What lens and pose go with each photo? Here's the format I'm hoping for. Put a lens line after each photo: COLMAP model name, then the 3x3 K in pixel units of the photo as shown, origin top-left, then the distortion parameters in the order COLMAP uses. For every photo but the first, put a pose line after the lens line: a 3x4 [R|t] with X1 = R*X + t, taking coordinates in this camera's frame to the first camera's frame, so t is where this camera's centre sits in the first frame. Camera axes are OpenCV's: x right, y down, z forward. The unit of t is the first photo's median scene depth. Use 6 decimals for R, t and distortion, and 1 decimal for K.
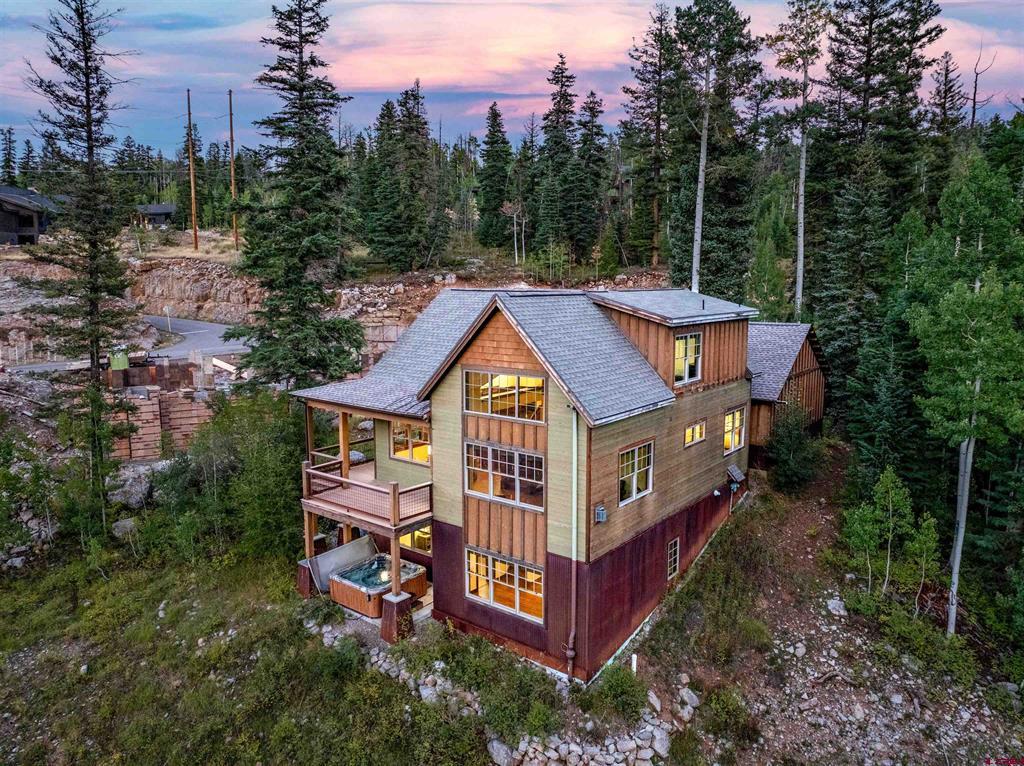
lens RADIAL K [[724.5, 0, 512.9], [0, 724.5, 377.4], [0, 0, 1]] dist [-0.033098, 0.007146]
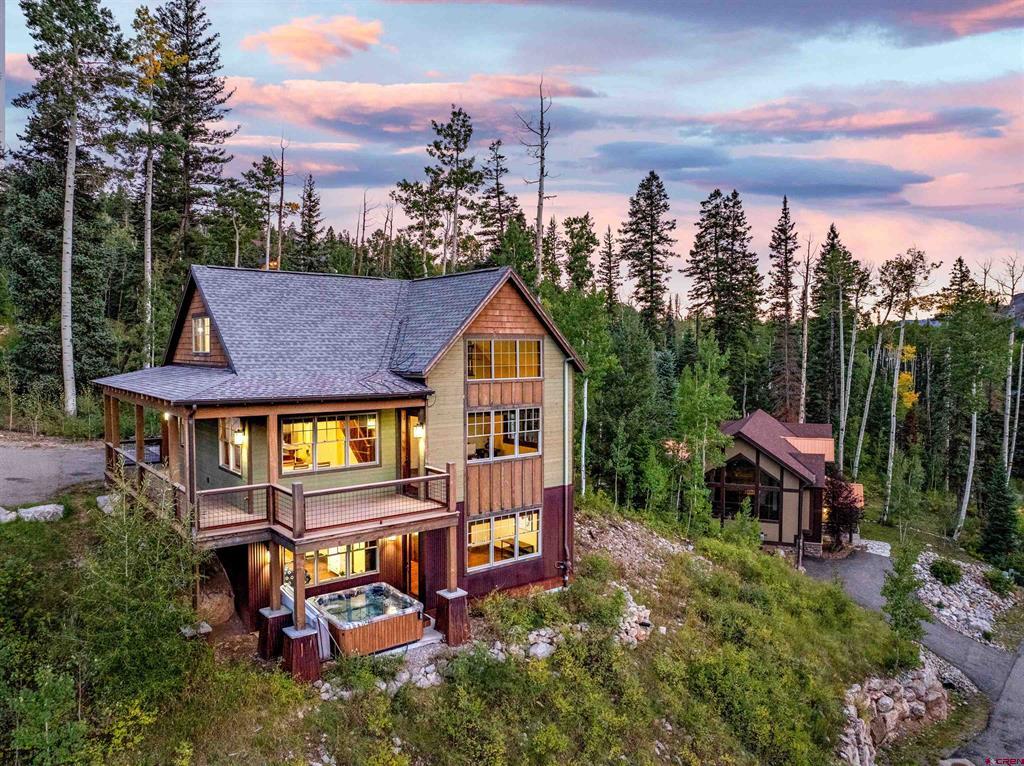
lens RADIAL K [[724.5, 0, 508.3], [0, 724.5, 377.1], [0, 0, 1]] dist [-0.033098, 0.007146]
pose [[0.224009, -0.038970, 0.973808, -1.082196], [0.132710, 0.991113, 0.009134, 0.041937], [-0.965509, 0.127188, 0.227189, 0.749851]]
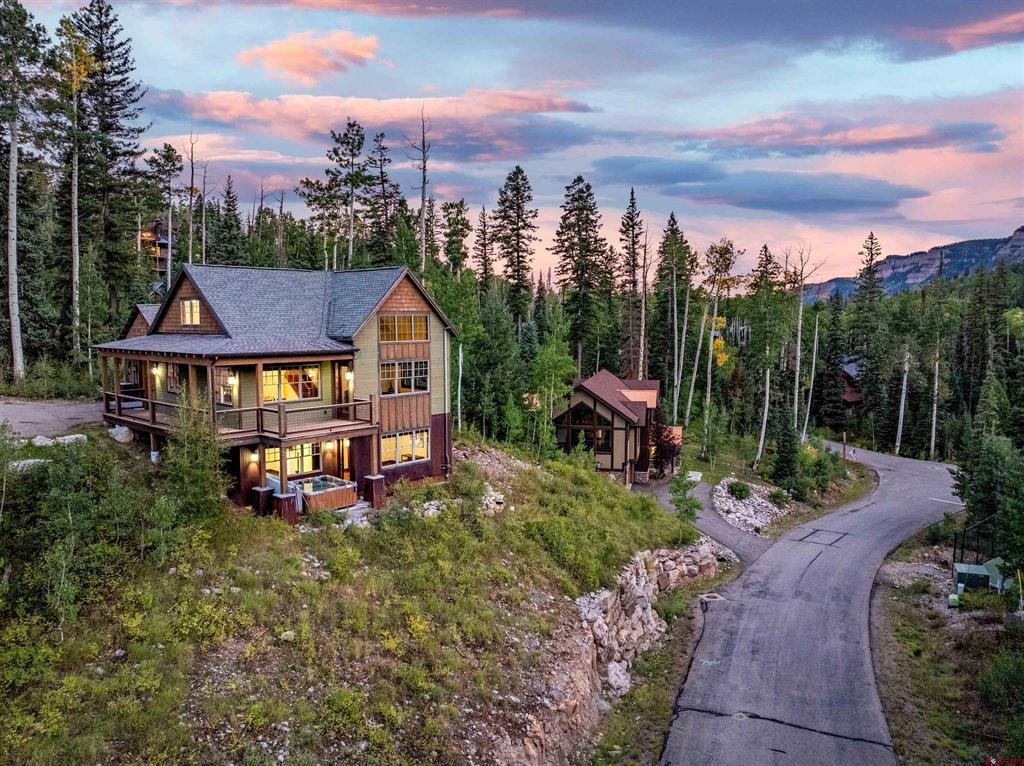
lens RADIAL K [[724.5, 0, 517.1], [0, 724.5, 384.4], [0, 0, 1]] dist [-0.033098, 0.007146]
pose [[0.048129, -0.090292, 0.994752, -1.650083], [0.138574, 0.986879, 0.082872, 0.050212], [-0.989182, 0.133858, 0.060010, 0.664786]]
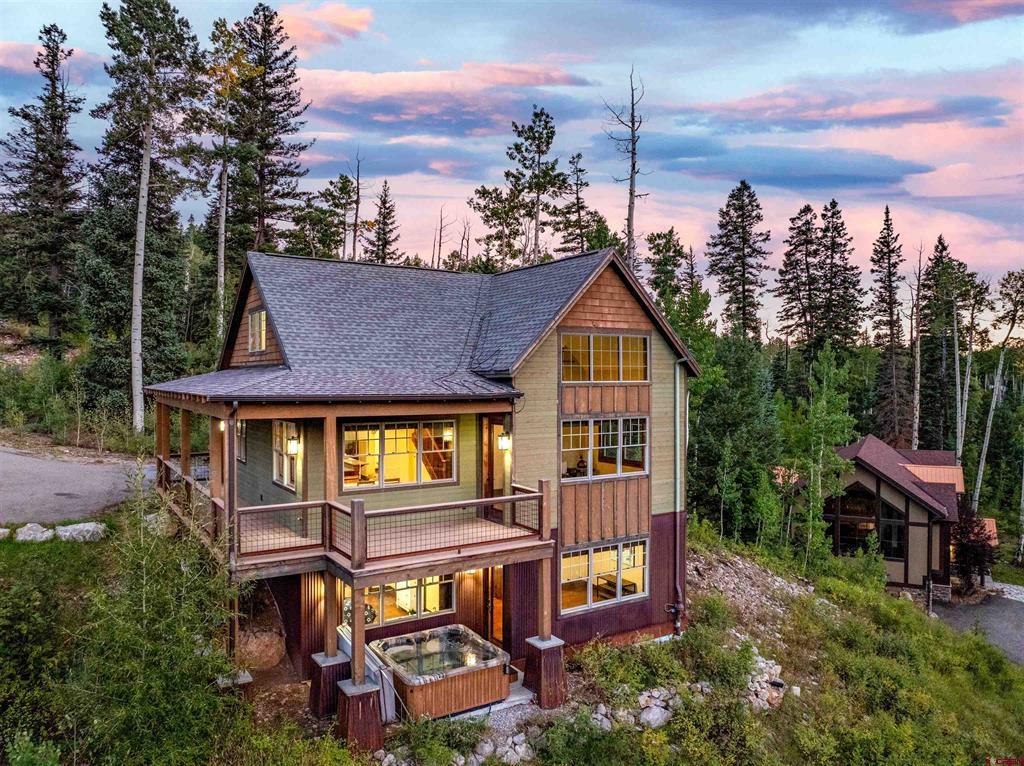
lens RADIAL K [[724.5, 0, 507.9], [0, 724.5, 376.3], [0, 0, 1]] dist [-0.033098, 0.007146]
pose [[0.322561, 0.001229, 0.946548, -0.923518], [0.129658, 0.990516, -0.045470, 0.072846], [-0.937626, 0.137395, 0.319342, 0.826851]]
